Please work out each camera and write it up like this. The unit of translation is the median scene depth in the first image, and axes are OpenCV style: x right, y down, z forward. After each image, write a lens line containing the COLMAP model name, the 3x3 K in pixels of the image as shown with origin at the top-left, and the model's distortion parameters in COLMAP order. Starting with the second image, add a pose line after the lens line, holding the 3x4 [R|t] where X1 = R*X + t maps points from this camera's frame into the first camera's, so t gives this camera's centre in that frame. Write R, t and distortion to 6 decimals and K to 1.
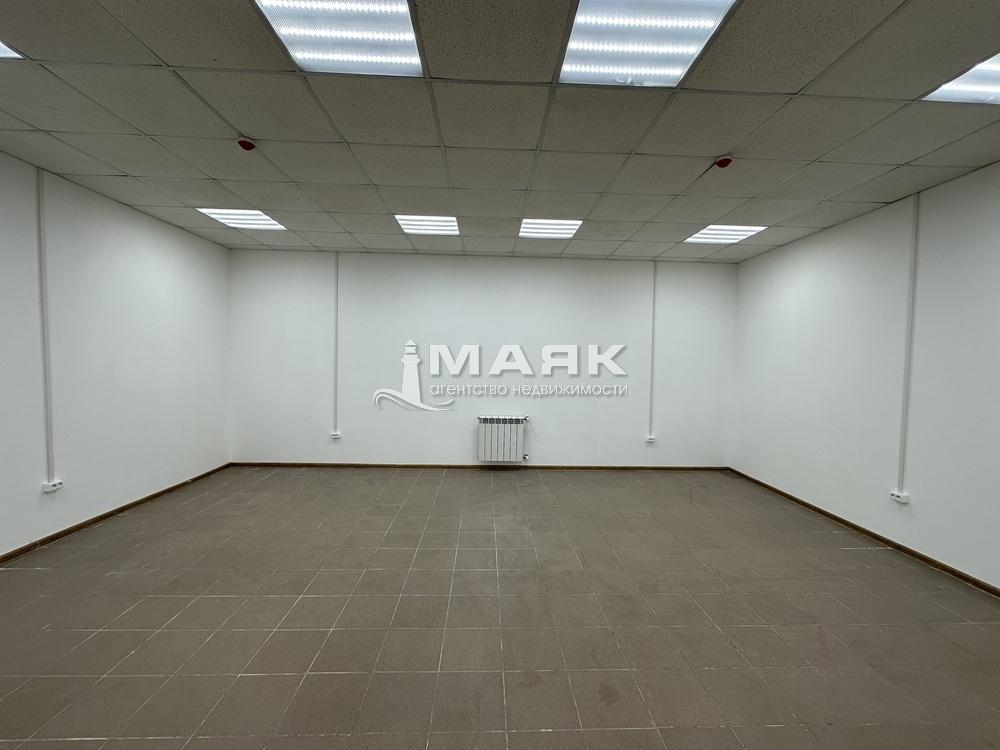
lens RADIAL K [[397.0, 0, 501.5], [0, 397.0, 376.6], [0, 0, 1]] dist [0.001622, 0.000152]
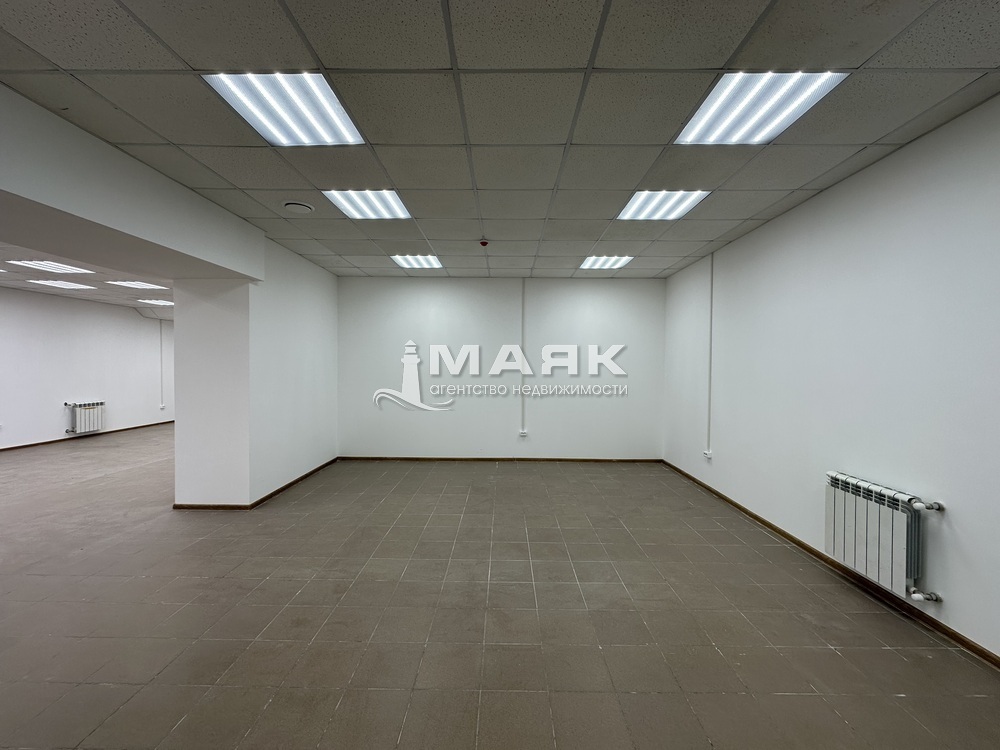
lens RADIAL K [[397.0, 0, 501.5], [0, 397.0, 376.6], [0, 0, 1]] dist [0.001622, 0.000152]
pose [[-0.050628, 0.005197, -0.998704, 0.800637], [-0.047062, 0.998863, 0.007583, -0.022602], [0.997608, 0.047385, -0.050326, 0.879876]]
